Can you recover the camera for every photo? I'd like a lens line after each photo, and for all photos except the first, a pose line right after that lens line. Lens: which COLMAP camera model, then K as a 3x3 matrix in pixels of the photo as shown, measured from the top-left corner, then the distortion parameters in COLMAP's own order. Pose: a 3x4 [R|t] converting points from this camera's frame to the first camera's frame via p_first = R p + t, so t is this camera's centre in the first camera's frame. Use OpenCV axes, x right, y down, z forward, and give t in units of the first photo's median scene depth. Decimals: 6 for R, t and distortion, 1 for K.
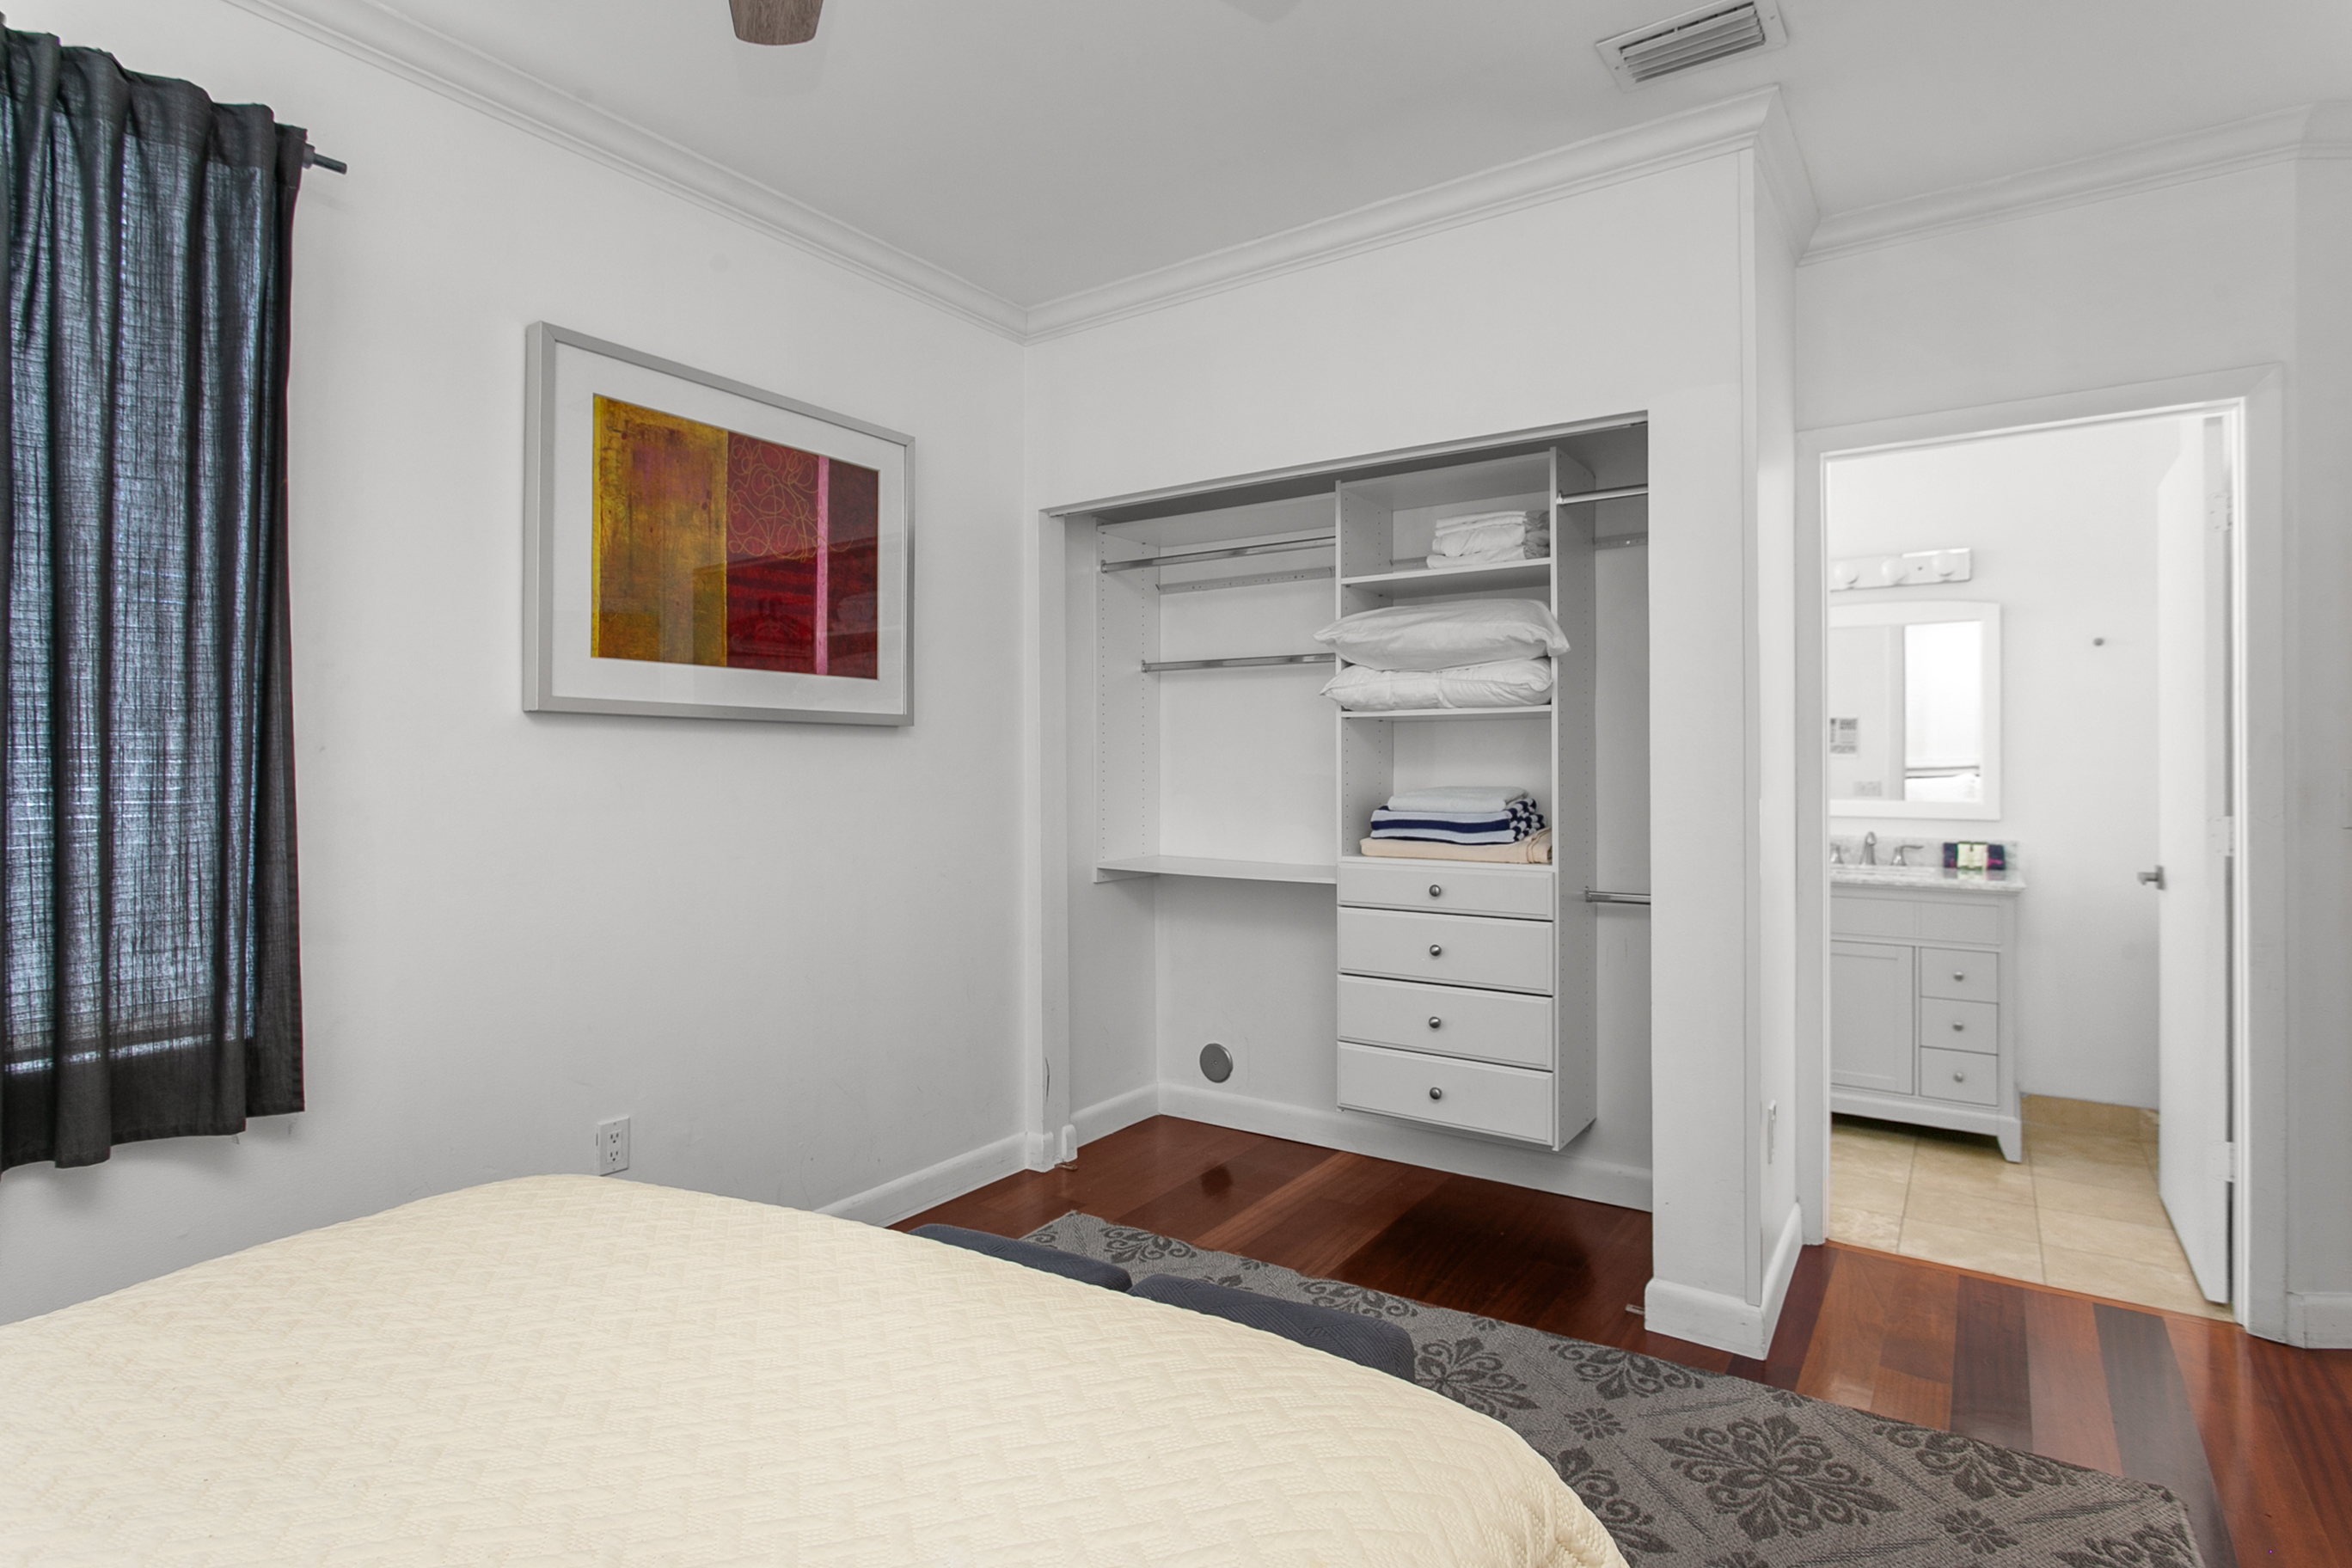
lens RADIAL K [[1182.4, 0, 1176.0], [0, 1182.4, 784.0], [0, 0, 1]] dist [0.002388, 0.000627]
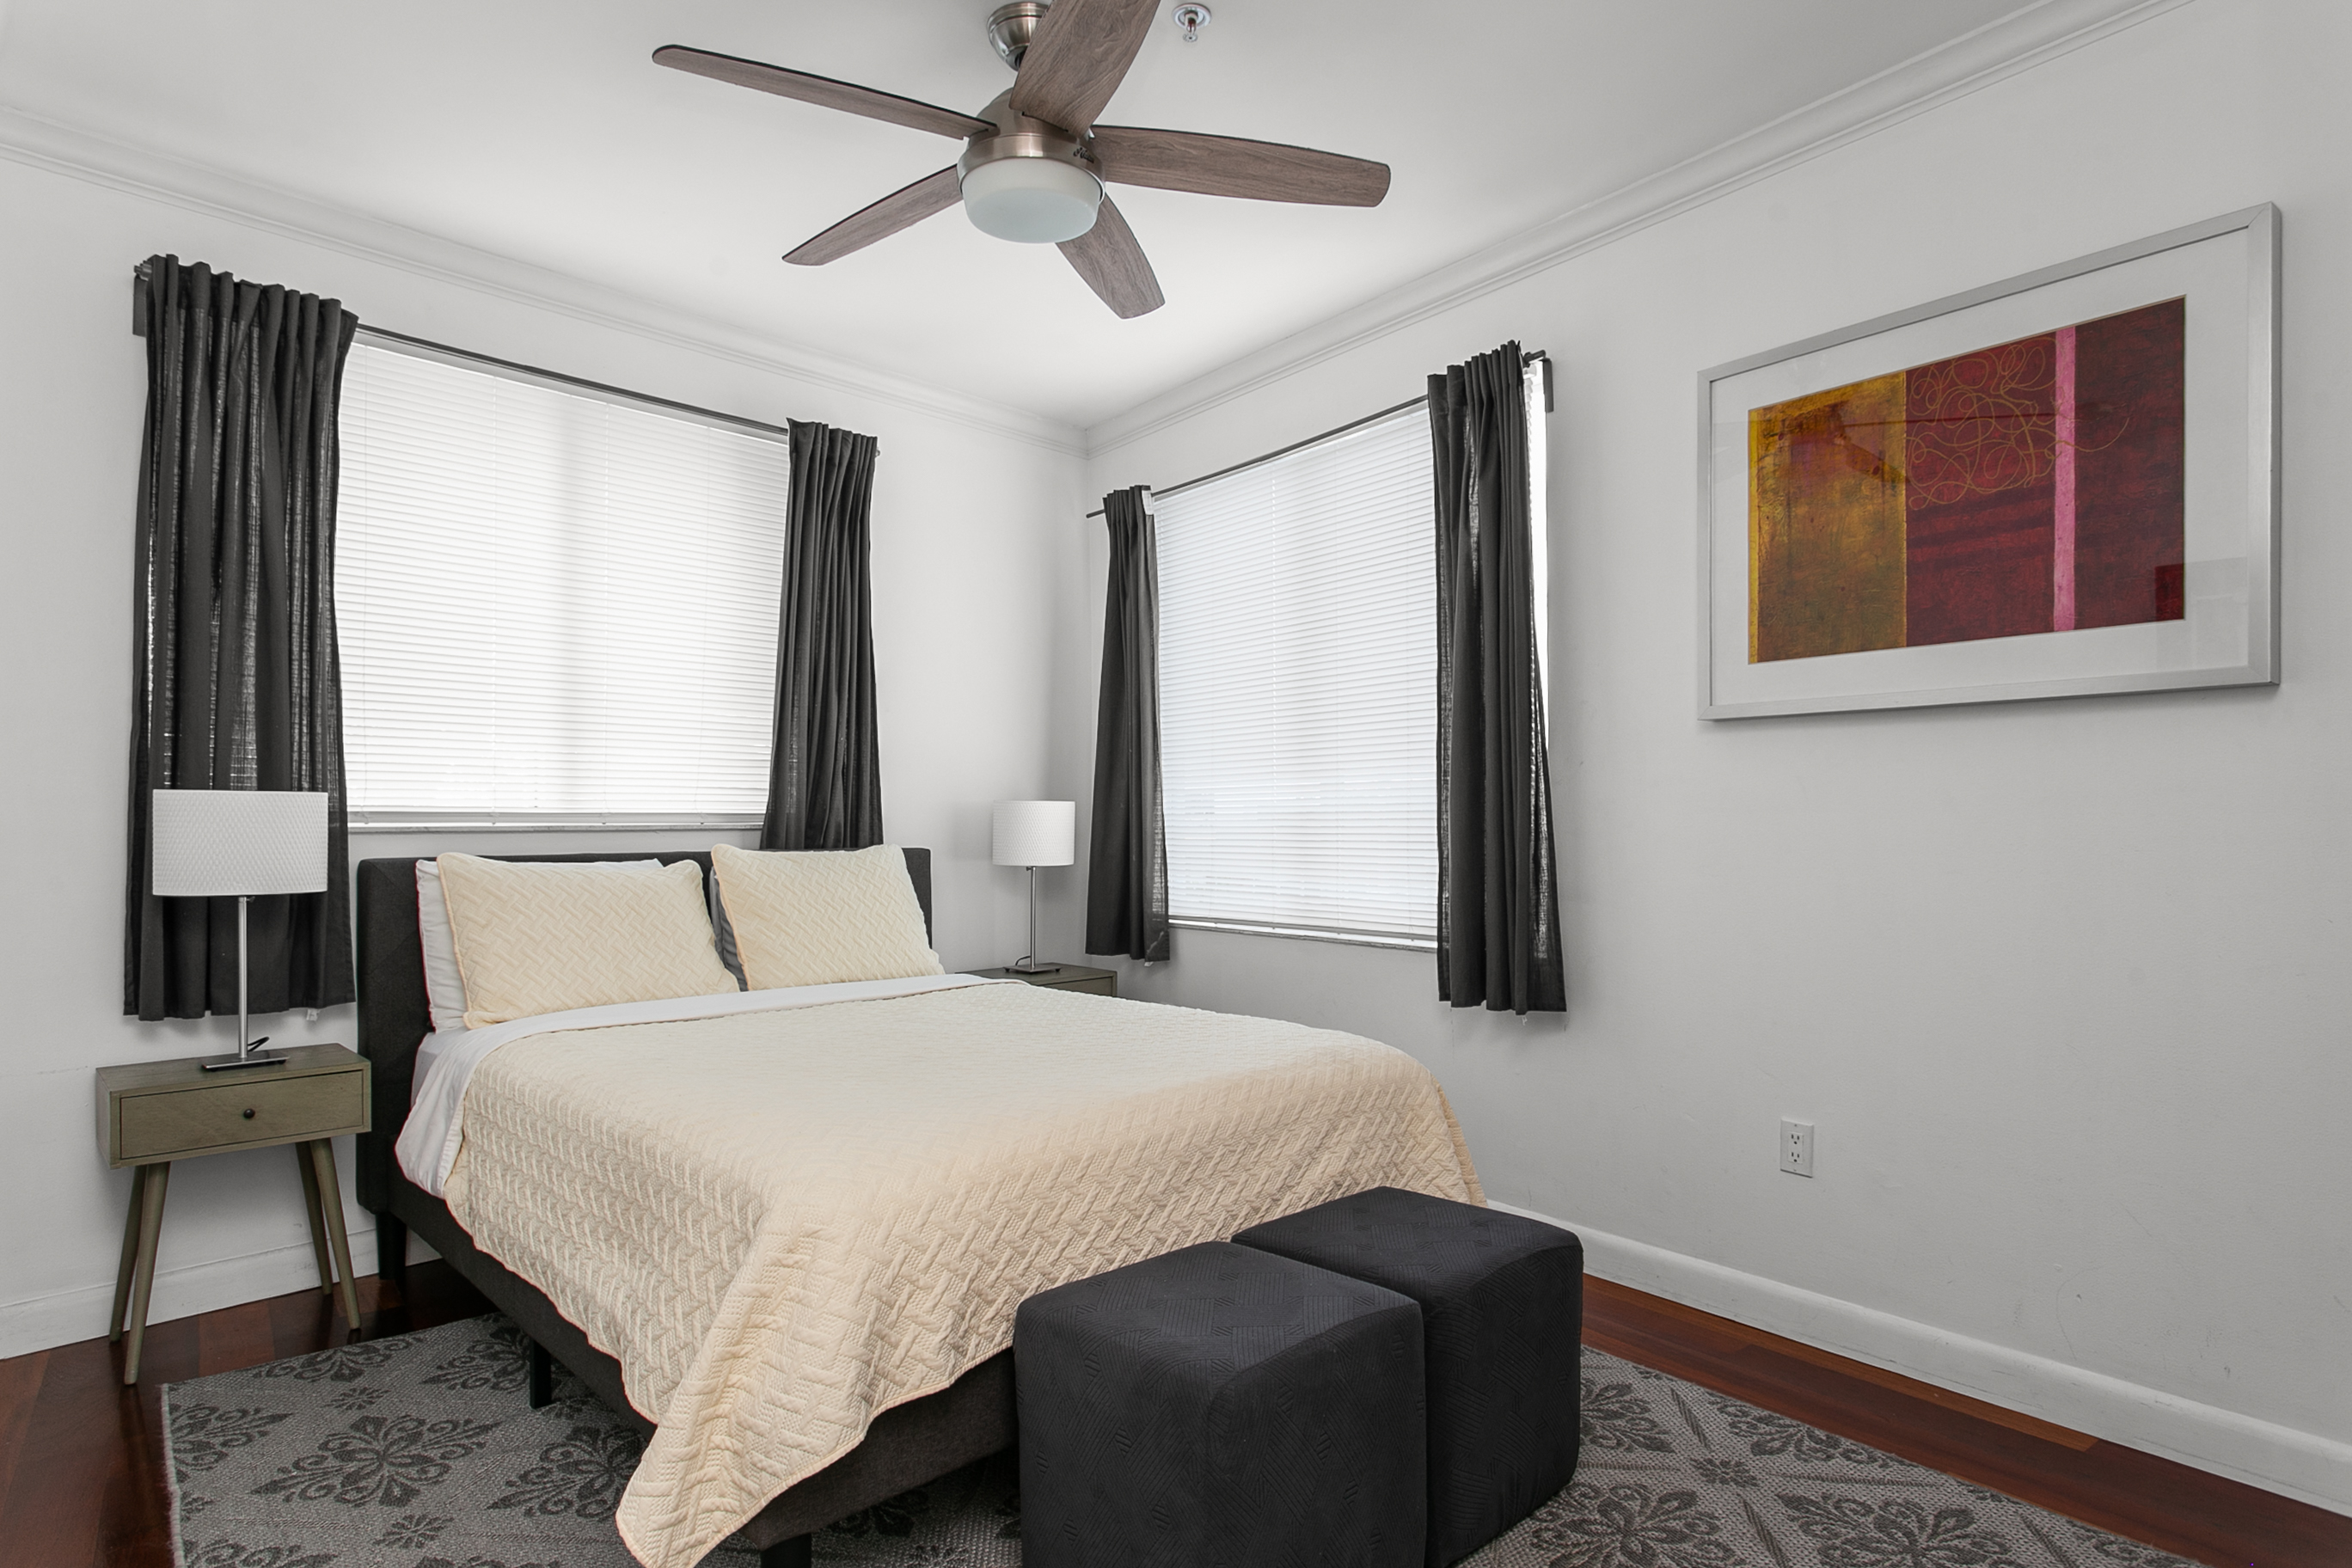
lens RADIAL K [[1096.4, 0, 1176.0], [0, 1096.4, 784.0], [0, 0, 1]] dist [0.000031, -0.000200]
pose [[-0.250745, -0.006346, -0.968032, 0.556956], [0.006179, 0.999948, -0.008155, 0.003706], [0.968033, -0.008027, -0.250693, 0.735223]]
